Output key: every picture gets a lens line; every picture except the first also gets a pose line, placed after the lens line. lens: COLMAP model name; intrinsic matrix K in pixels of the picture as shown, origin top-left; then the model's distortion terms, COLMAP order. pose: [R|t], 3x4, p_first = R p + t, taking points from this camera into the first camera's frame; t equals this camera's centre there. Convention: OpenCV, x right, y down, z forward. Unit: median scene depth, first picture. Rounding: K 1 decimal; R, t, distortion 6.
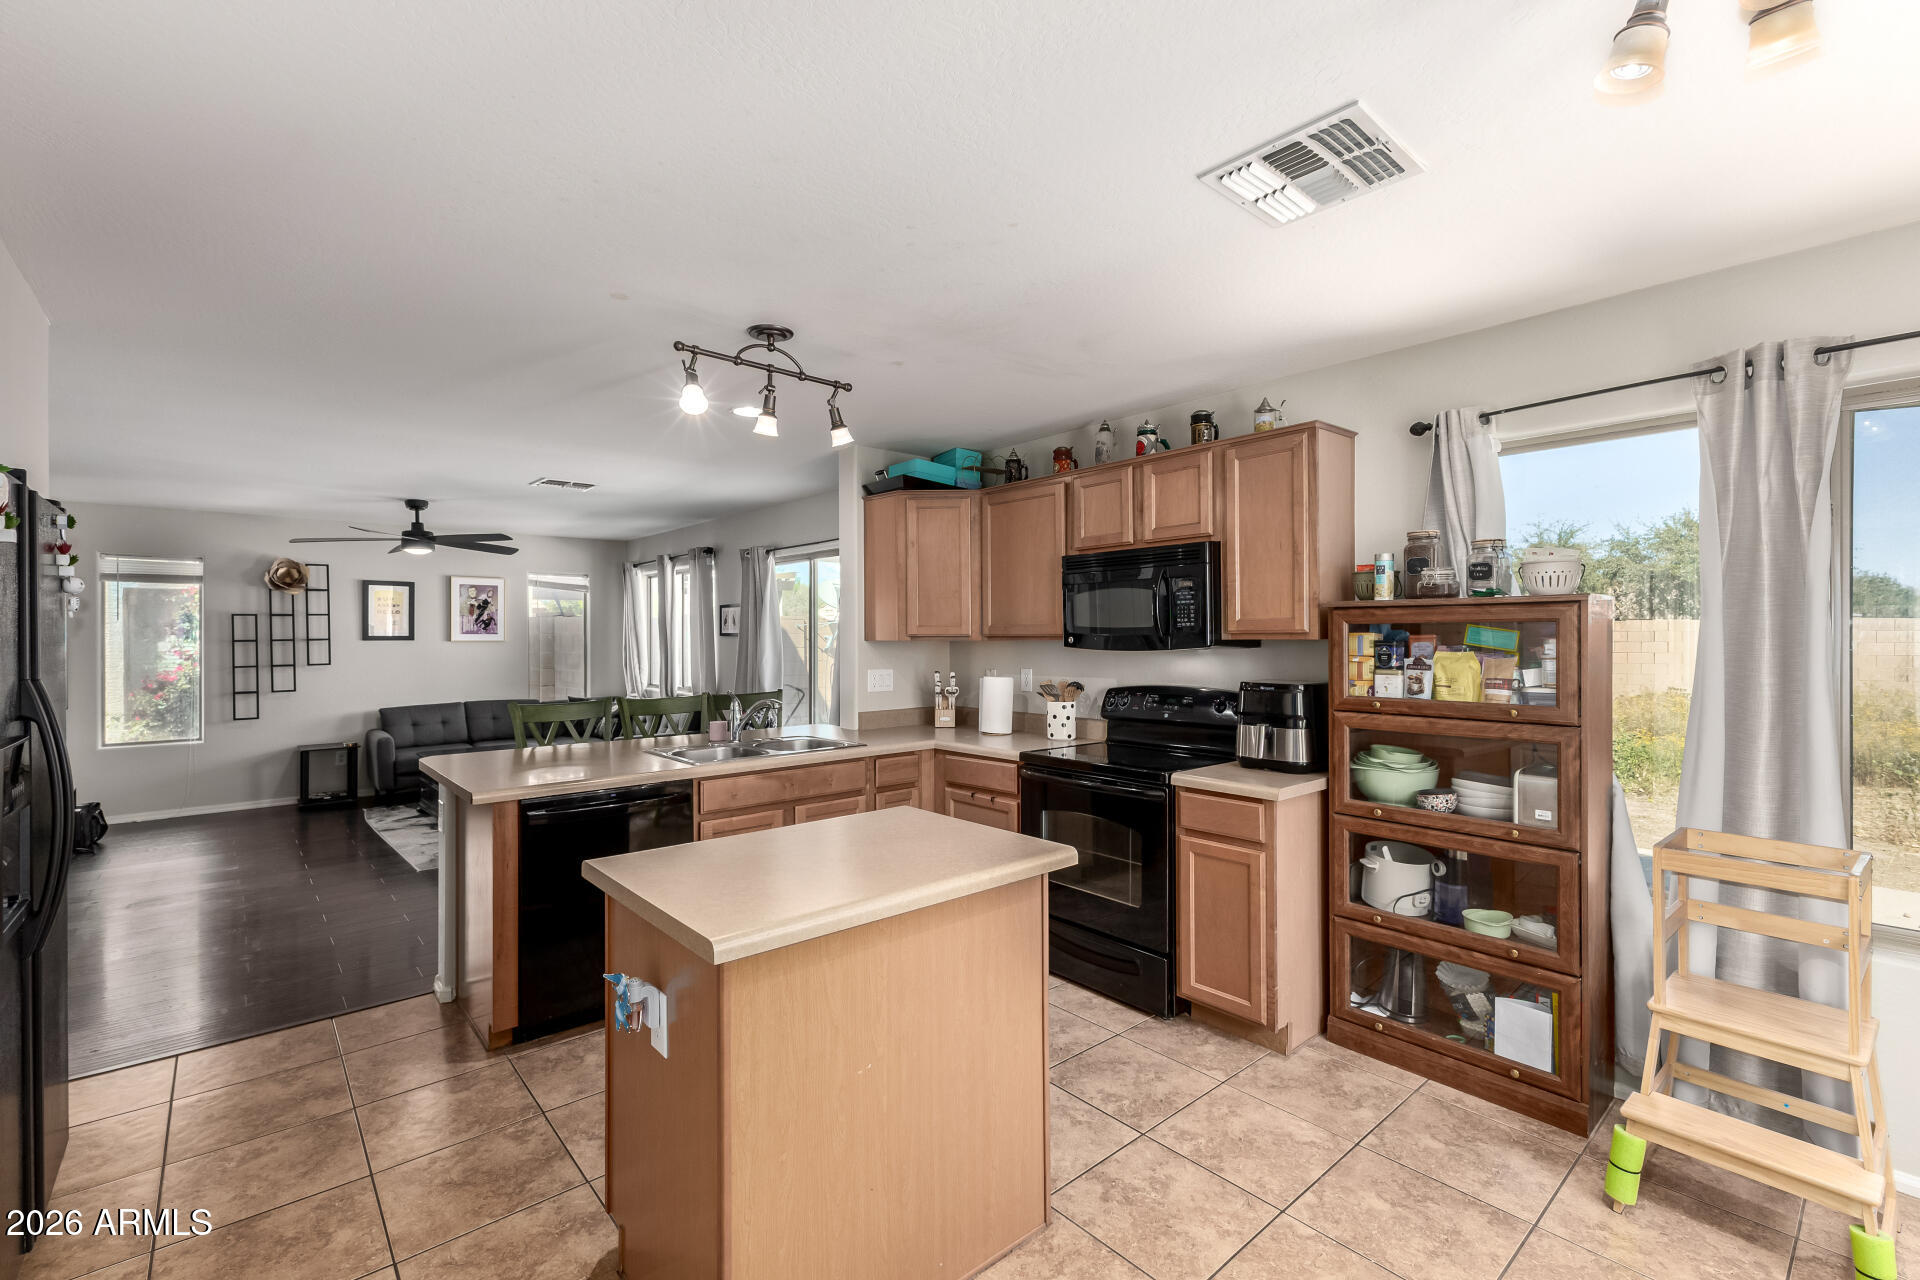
lens RADIAL K [[829.5, 0, 964.6], [0, 829.5, 635.4], [0, 0, 1]] dist [0.011825, -0.001529]
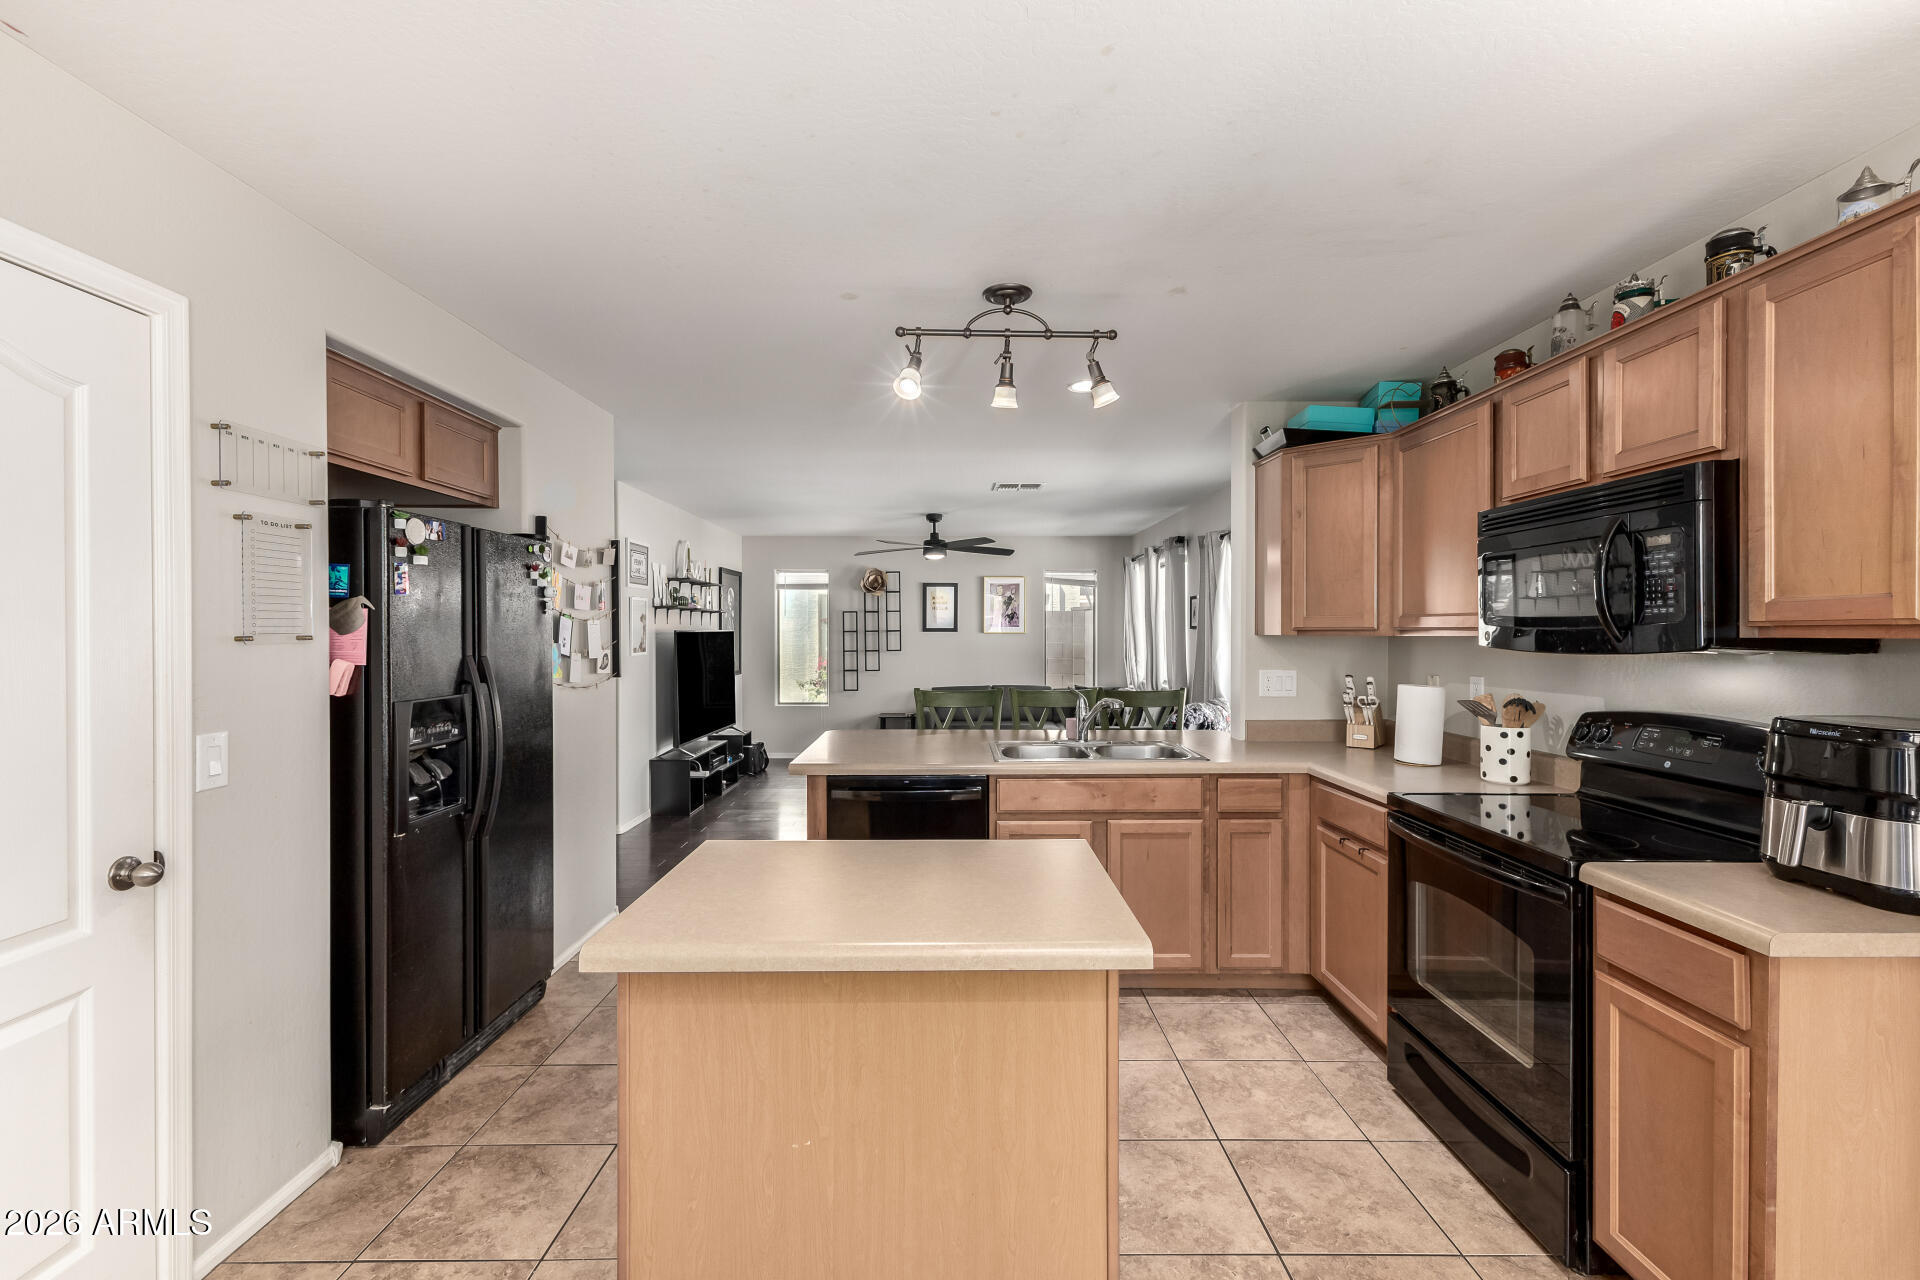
lens RADIAL K [[829.5, 0, 966.8], [0, 829.5, 636.7], [0, 0, 1]] dist [0.011825, -0.001529]
pose [[0.757625, 0.008999, -0.652628, 0.259396], [-0.002480, 0.999937, 0.010909, -0.000301], [0.652685, -0.006646, 0.757600, 0.224333]]
